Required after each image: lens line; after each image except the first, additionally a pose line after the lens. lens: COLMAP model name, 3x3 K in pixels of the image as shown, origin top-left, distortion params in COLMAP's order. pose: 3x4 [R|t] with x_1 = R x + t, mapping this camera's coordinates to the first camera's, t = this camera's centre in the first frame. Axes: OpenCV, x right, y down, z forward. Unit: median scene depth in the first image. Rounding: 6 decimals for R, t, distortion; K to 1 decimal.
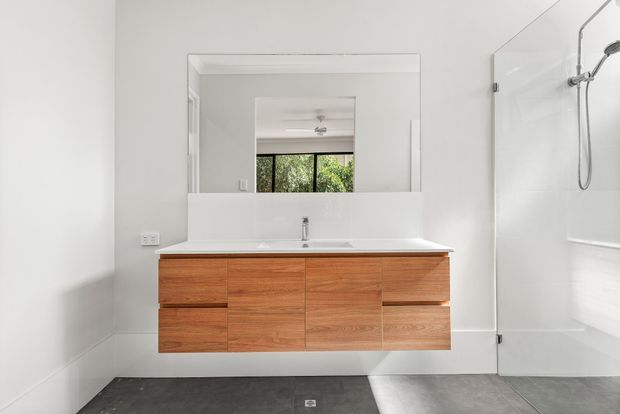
lens RADIAL K [[1165.9, 0, 310.0], [0, 1165.9, 207.0], [0, 0, 1]] dist [-0.006793, -0.109196]
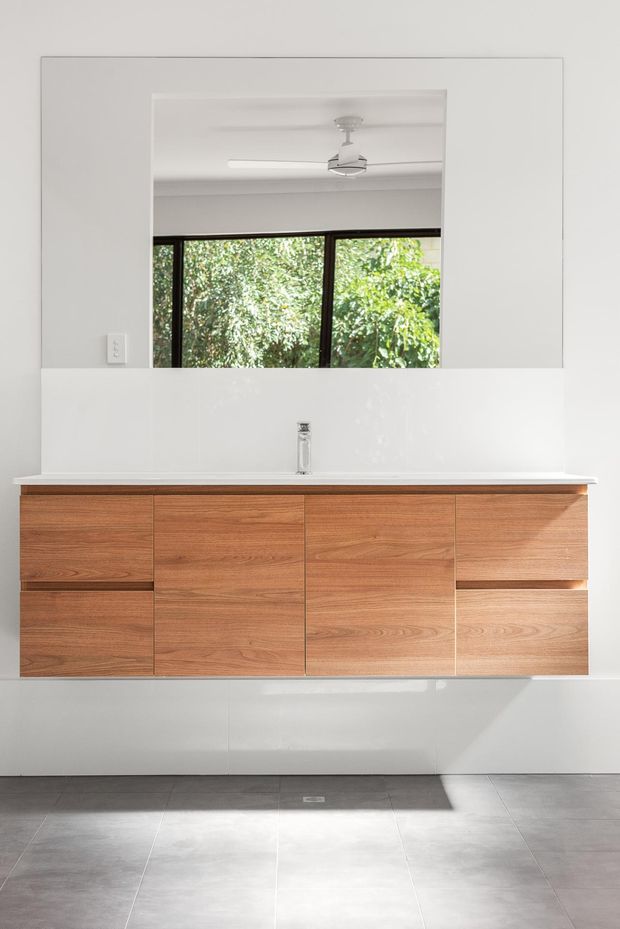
lens RADIAL K [[1747.0, 0, 310.0], [0, 1747.0, 464.5], [0, 0, 1]] dist [-0.006793, -0.109196]
pose [[0.999981, 0.004827, -0.003710, 0.000648], [-0.004656, 0.998990, 0.044688, -0.003834], [0.003922, -0.044669, 0.998994, 0.235534]]
